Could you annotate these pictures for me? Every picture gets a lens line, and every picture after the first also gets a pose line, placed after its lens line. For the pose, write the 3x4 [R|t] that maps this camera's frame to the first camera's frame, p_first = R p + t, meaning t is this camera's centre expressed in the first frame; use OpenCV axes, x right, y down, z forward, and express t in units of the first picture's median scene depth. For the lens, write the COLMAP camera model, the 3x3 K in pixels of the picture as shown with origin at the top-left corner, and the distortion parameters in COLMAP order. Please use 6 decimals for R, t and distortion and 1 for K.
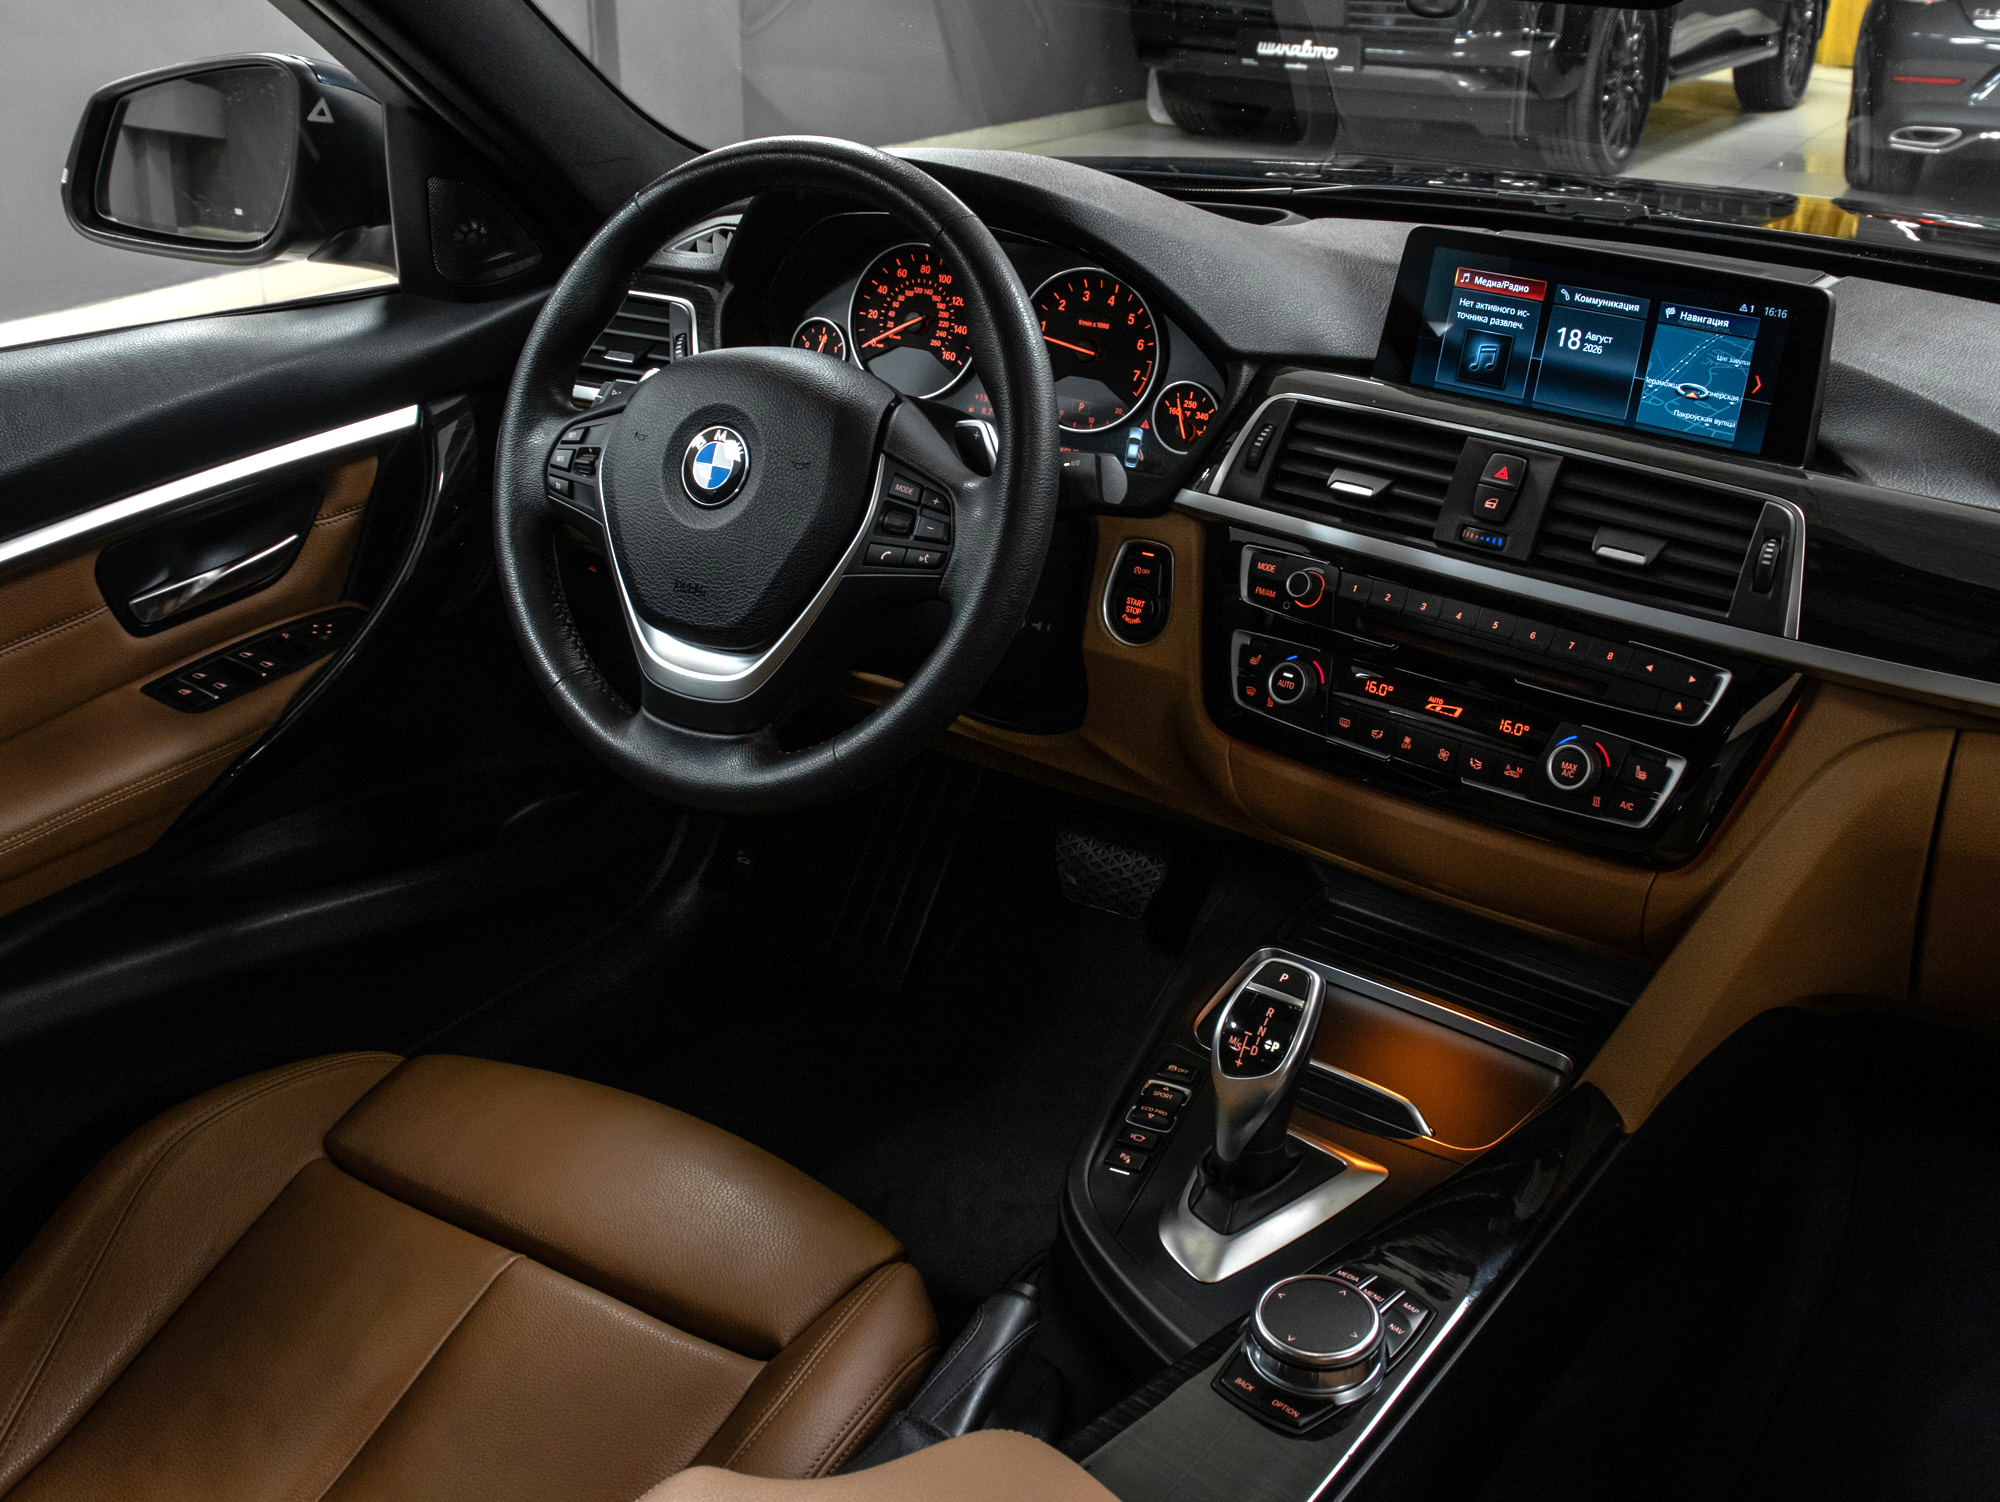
lens RADIAL K [[2150.9, 0, 1002.2], [0, 2150.9, 716.5], [0, 0, 1]] dist [-0.180281, 0.184706]
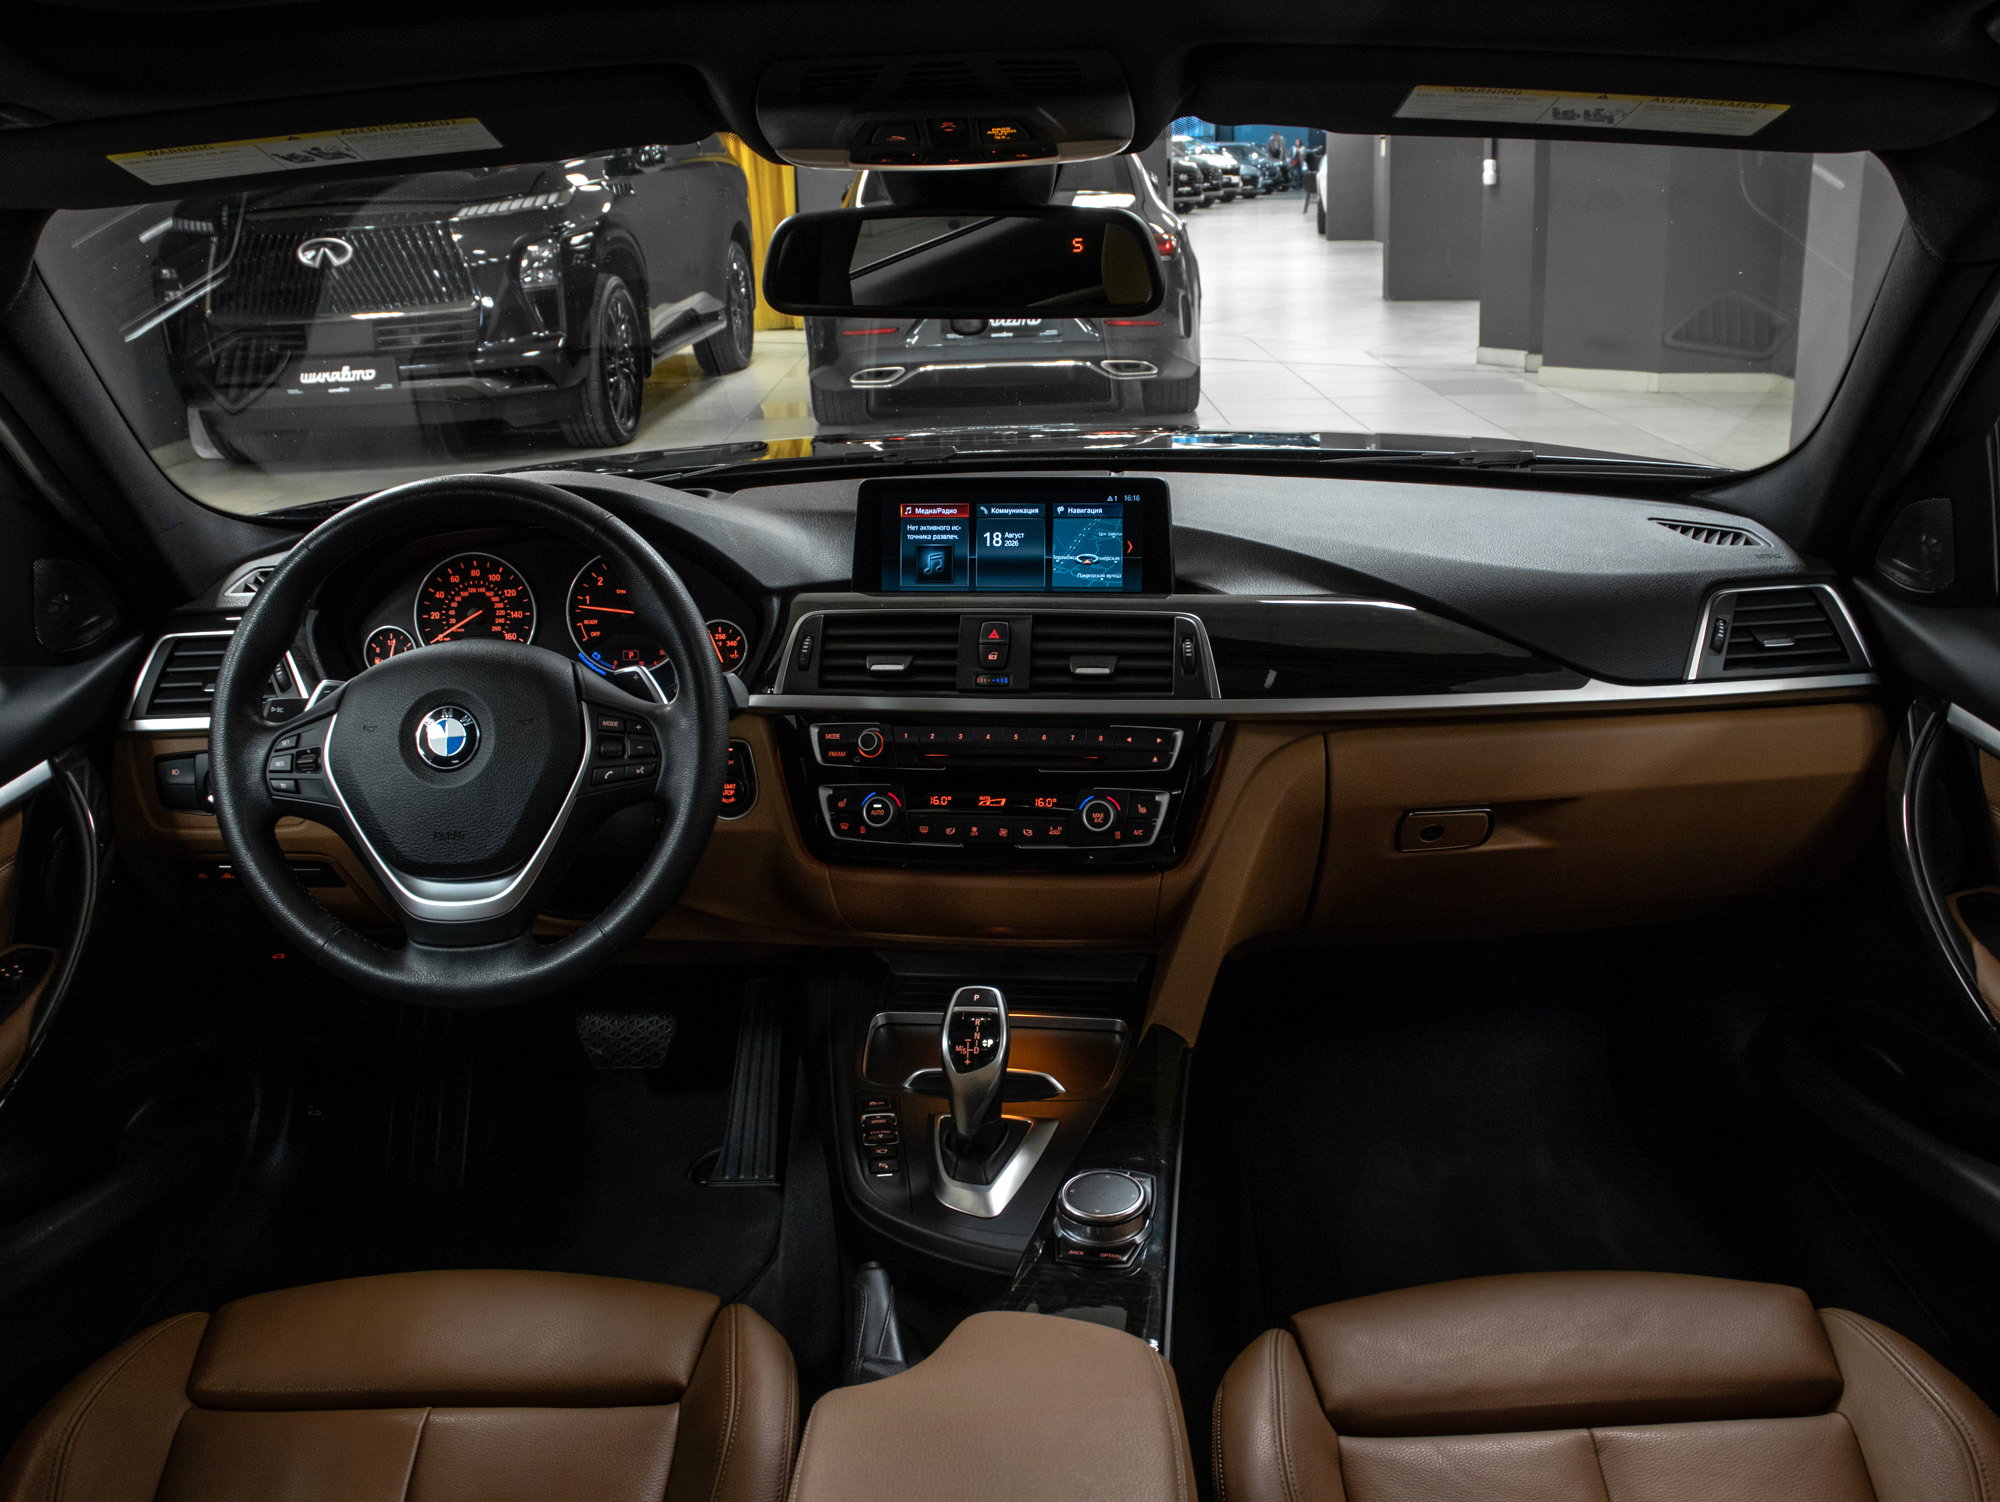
lens RADIAL K [[1923.3, 0, 1142.1], [0, 1923.3, 755.2], [0, 0, 1]] dist [-0.169159, 0.094366]
pose [[0.834957, -0.199690, 0.512807, -0.343560], [0.244670, 0.969381, -0.020892, 0.016299], [-0.492934, 0.142912, 0.858250, -0.151634]]
